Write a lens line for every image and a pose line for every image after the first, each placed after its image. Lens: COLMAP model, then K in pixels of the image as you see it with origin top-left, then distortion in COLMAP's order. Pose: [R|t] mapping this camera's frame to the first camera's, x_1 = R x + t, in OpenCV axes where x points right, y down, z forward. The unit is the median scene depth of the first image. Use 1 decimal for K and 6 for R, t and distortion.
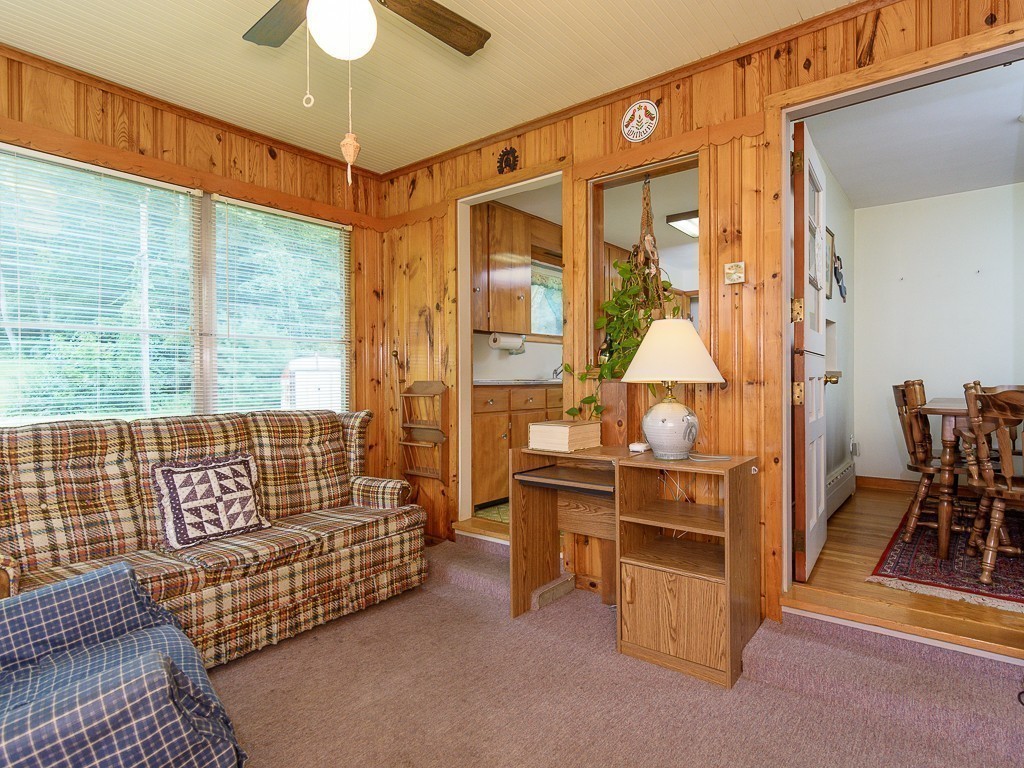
lens RADIAL K [[567.3, 0, 514.2], [0, 567.3, 383.3], [0, 0, 1]] dist [0.003147, 0.001782]
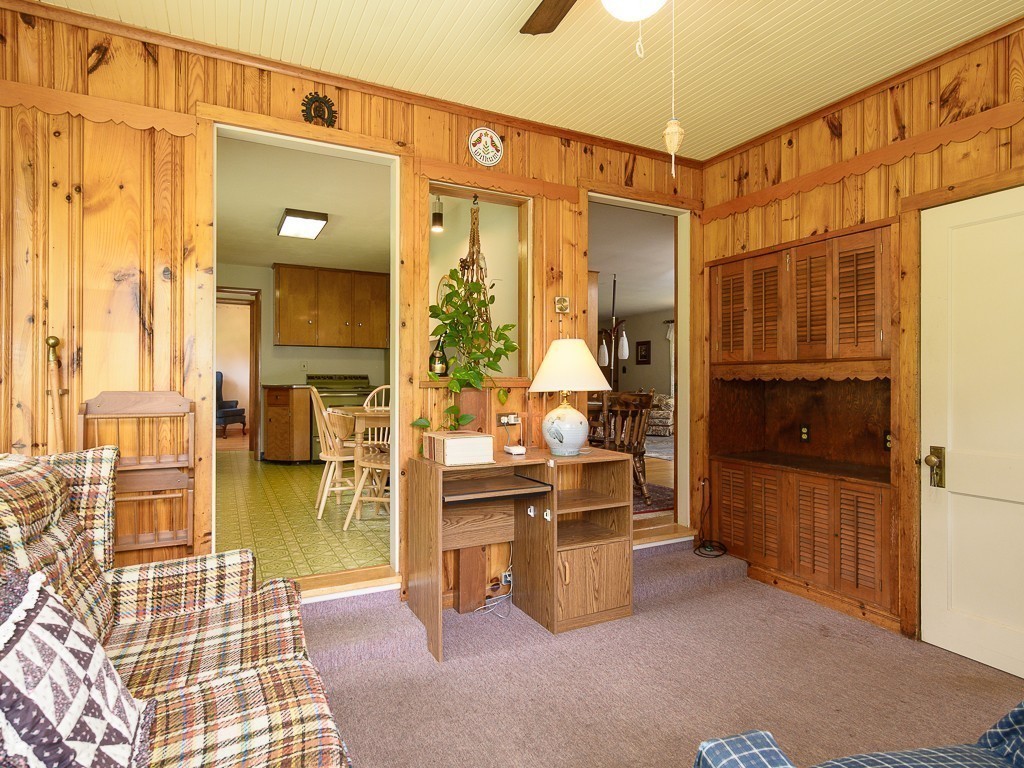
lens RADIAL K [[567.3, 0, 504.1], [0, 567.3, 383.9], [0, 0, 1]] dist [0.003147, 0.001782]
pose [[0.415653, 0.003257, 0.909518, -0.732331], [0.005937, 0.999963, -0.006294, -0.007963], [-0.909504, 0.008016, 0.415618, 0.525214]]
